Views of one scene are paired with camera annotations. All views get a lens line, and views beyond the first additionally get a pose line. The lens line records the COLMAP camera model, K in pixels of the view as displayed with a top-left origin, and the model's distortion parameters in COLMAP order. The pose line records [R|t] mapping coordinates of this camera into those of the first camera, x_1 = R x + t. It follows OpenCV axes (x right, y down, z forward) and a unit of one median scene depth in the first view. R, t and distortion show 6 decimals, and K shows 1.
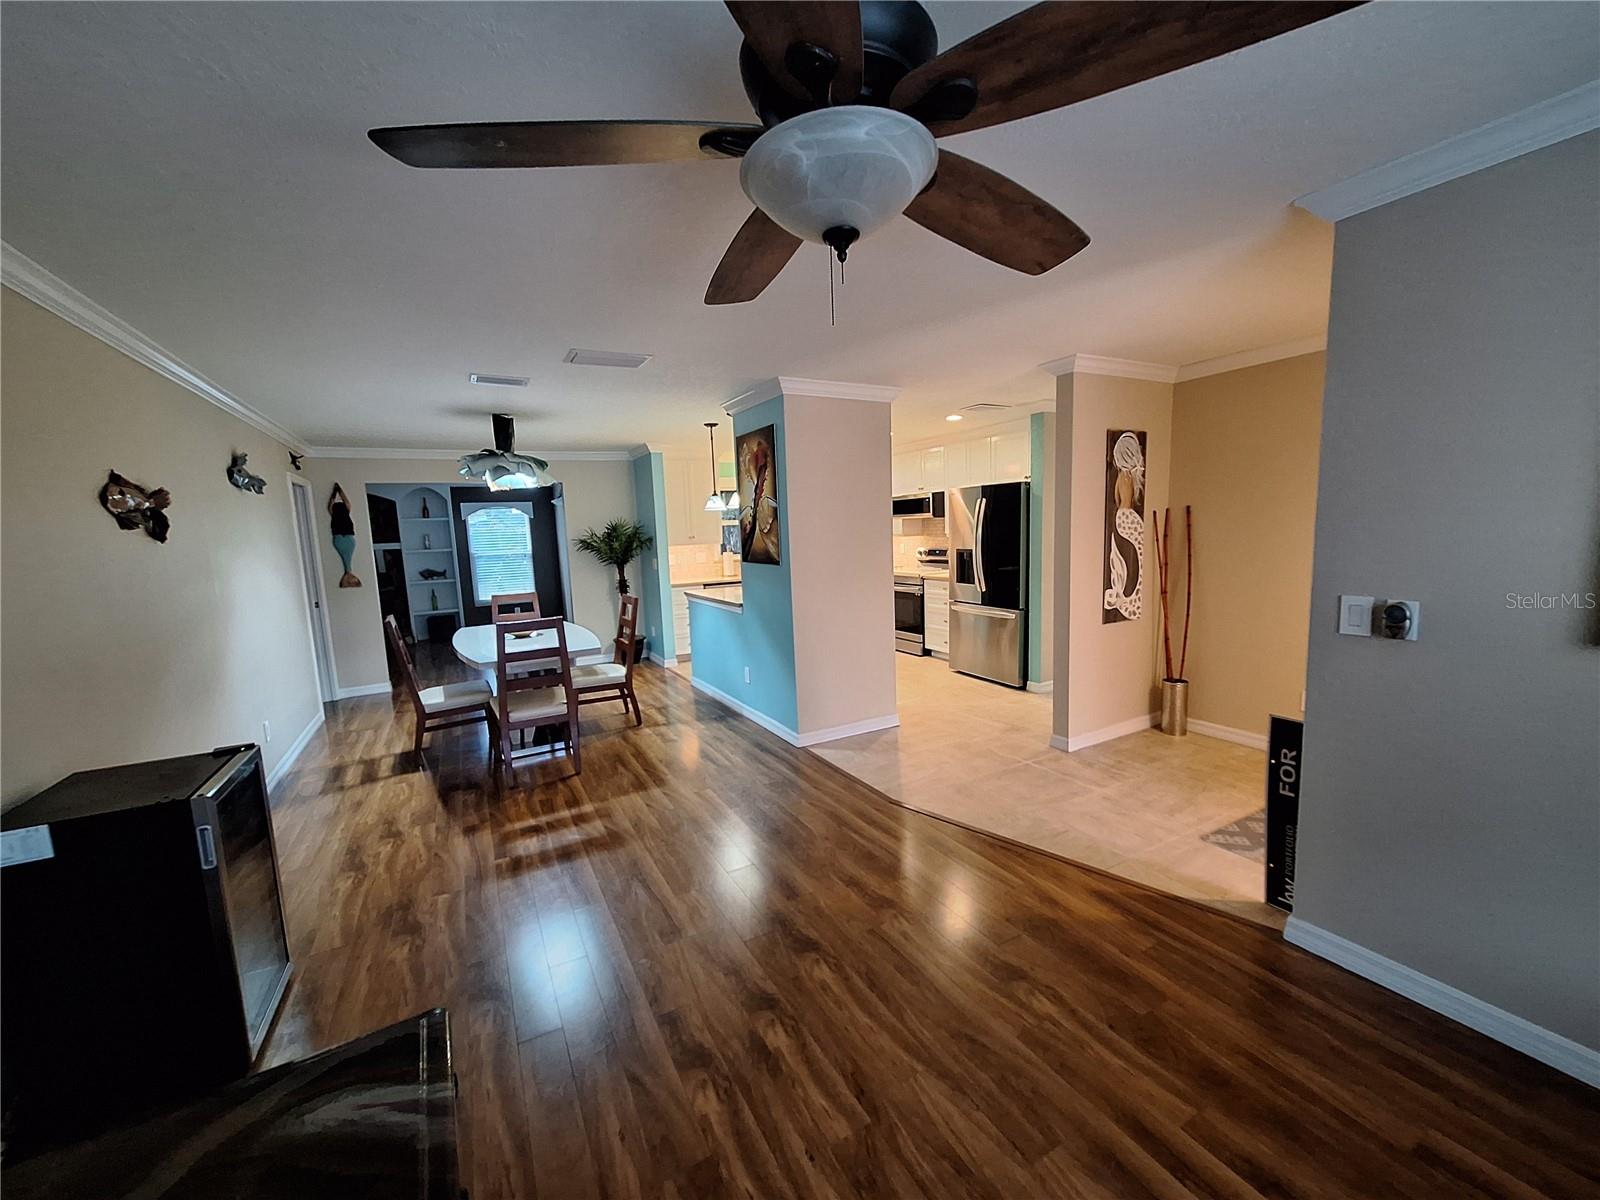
lens RADIAL K [[630.3, 0, 800.4], [0, 630.3, 610.5], [0, 0, 1]] dist [0.002329, 0.000247]
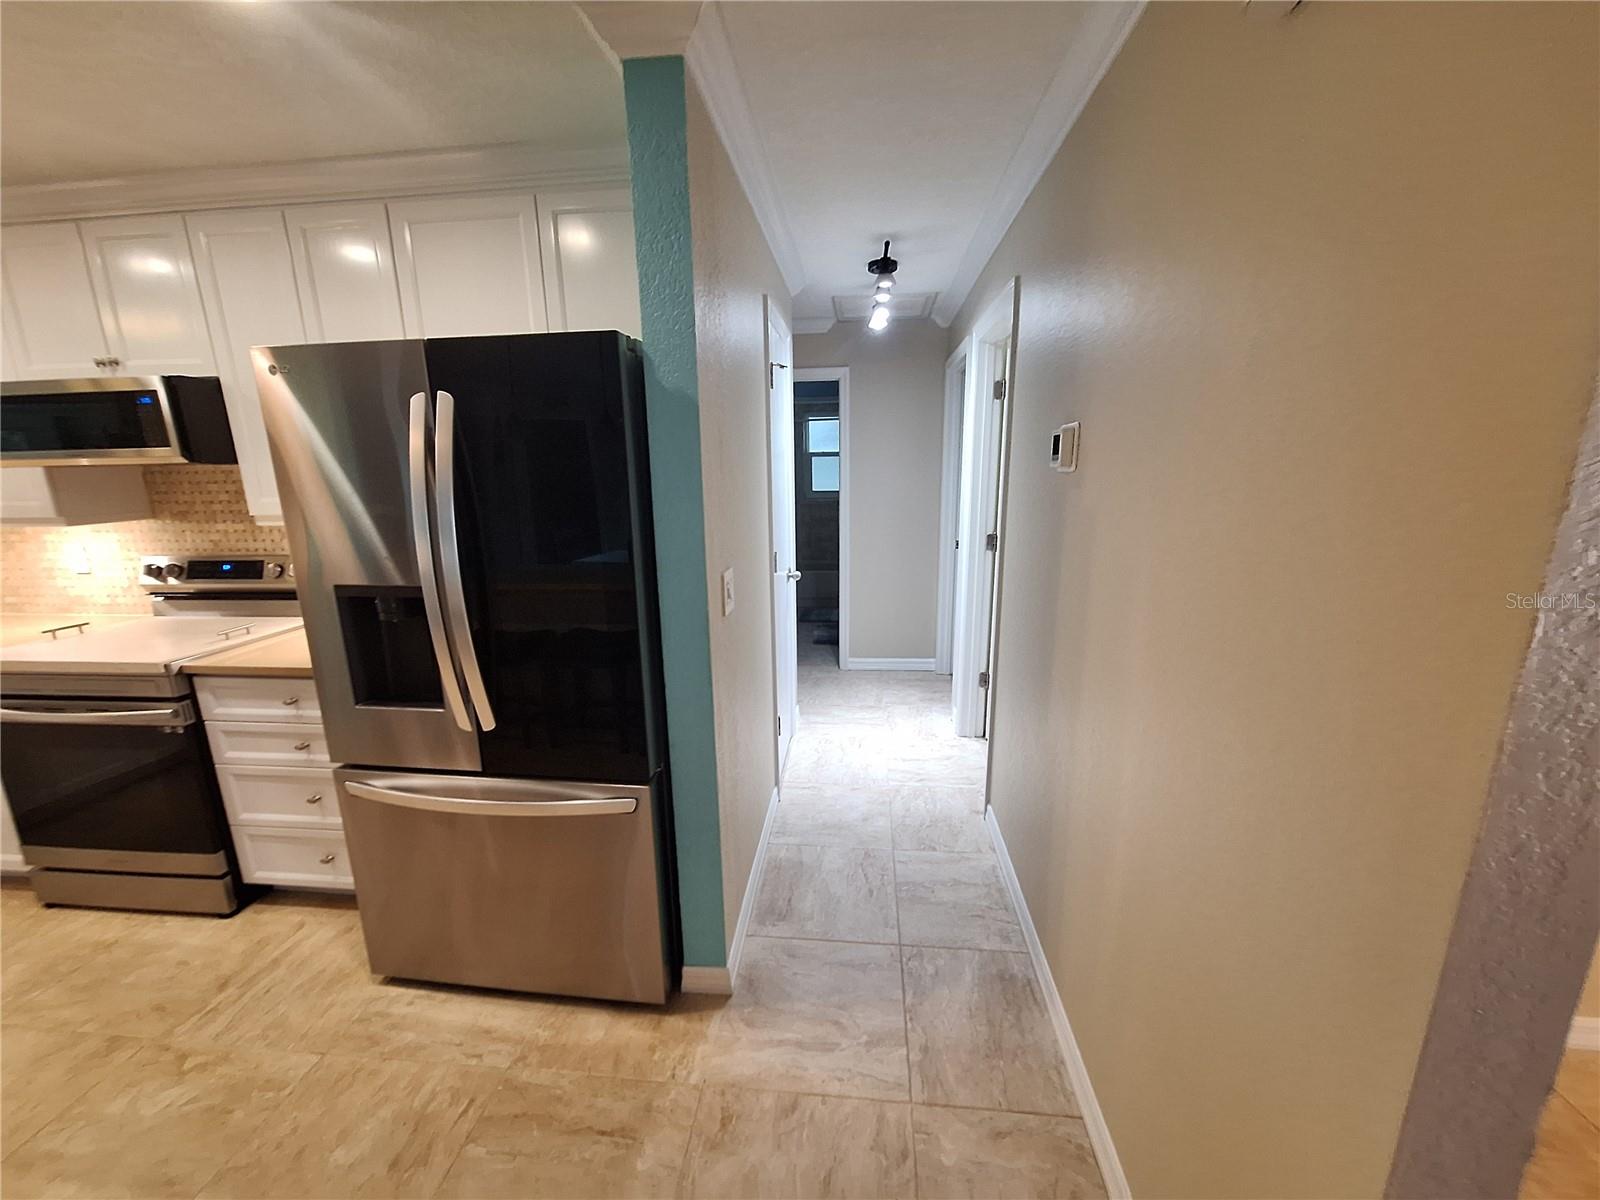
lens RADIAL K [[630.3, 0, 800.4], [0, 630.3, 610.5], [0, 0, 1]] dist [0.002329, 0.000247]
pose [[0.562589, -0.158846, 0.811333, 0.122037], [0.100930, 0.987224, 0.123297, -0.087633], [-0.820553, 0.012522, 0.571434, 0.602703]]
